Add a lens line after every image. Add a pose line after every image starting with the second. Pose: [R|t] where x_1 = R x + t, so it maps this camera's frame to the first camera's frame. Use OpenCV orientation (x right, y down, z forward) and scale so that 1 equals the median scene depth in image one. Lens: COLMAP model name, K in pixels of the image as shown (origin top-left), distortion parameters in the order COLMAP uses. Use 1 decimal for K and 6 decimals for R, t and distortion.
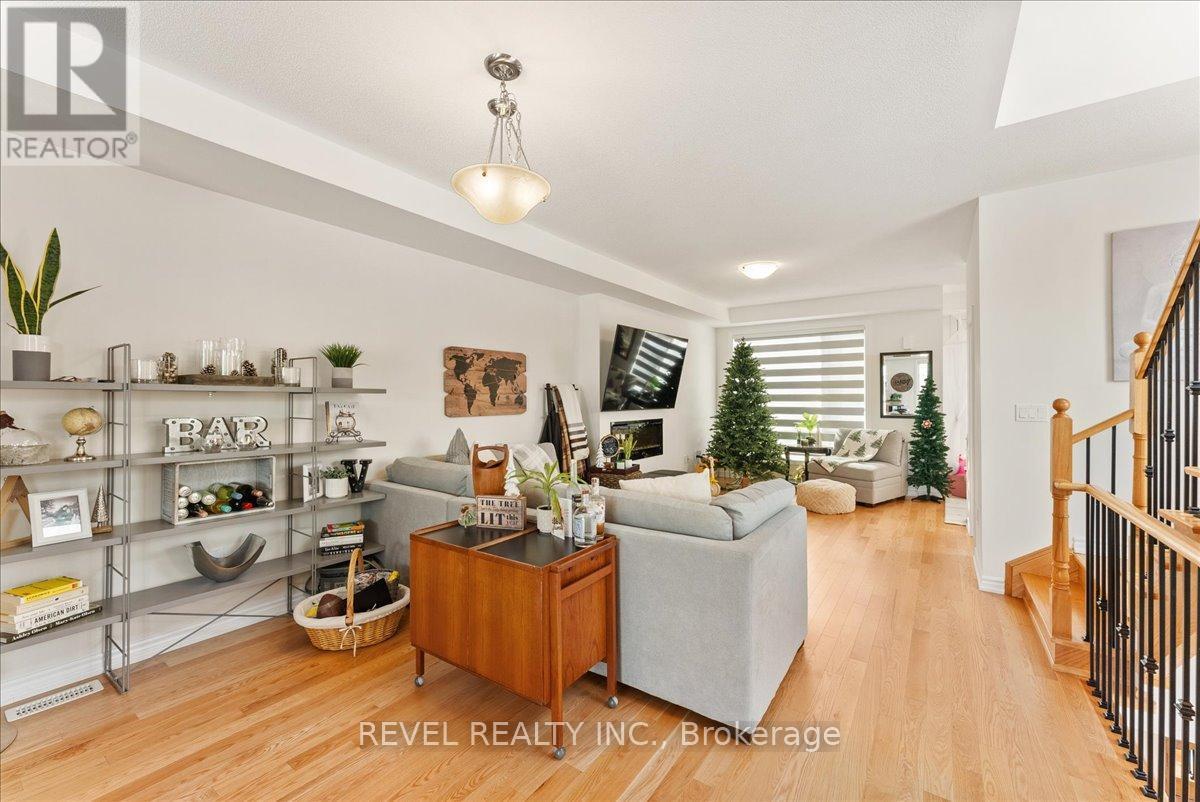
lens RADIAL K [[484.0, 0, 601.8], [0, 484.0, 393.7], [0, 0, 1]] dist [0.002311, 0.000153]
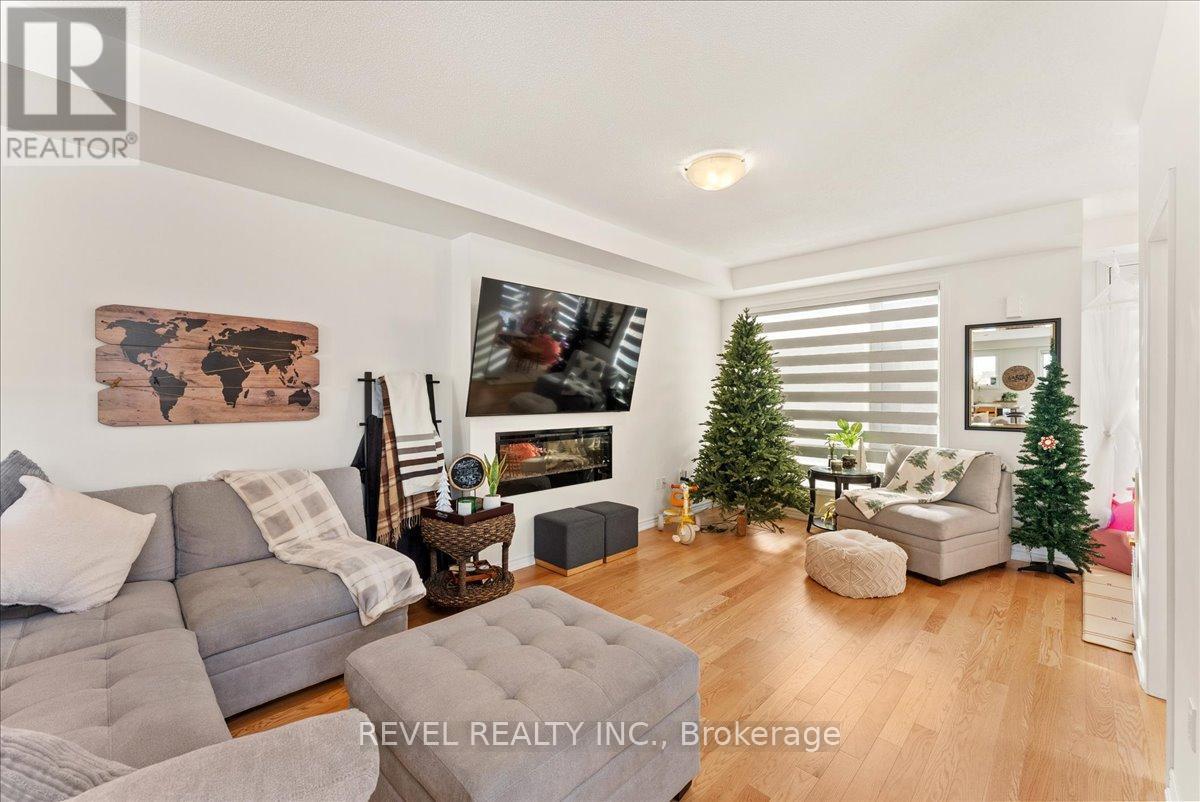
lens RADIAL K [[484.0, 0, 601.8], [0, 484.0, 393.7], [0, 0, 1]] dist [0.002311, 0.000153]
pose [[0.986748, 0.004594, -0.162196, 0.229901], [-0.003934, 0.999983, 0.004391, 0.002716], [0.162213, -0.003694, 0.986749, 0.329873]]
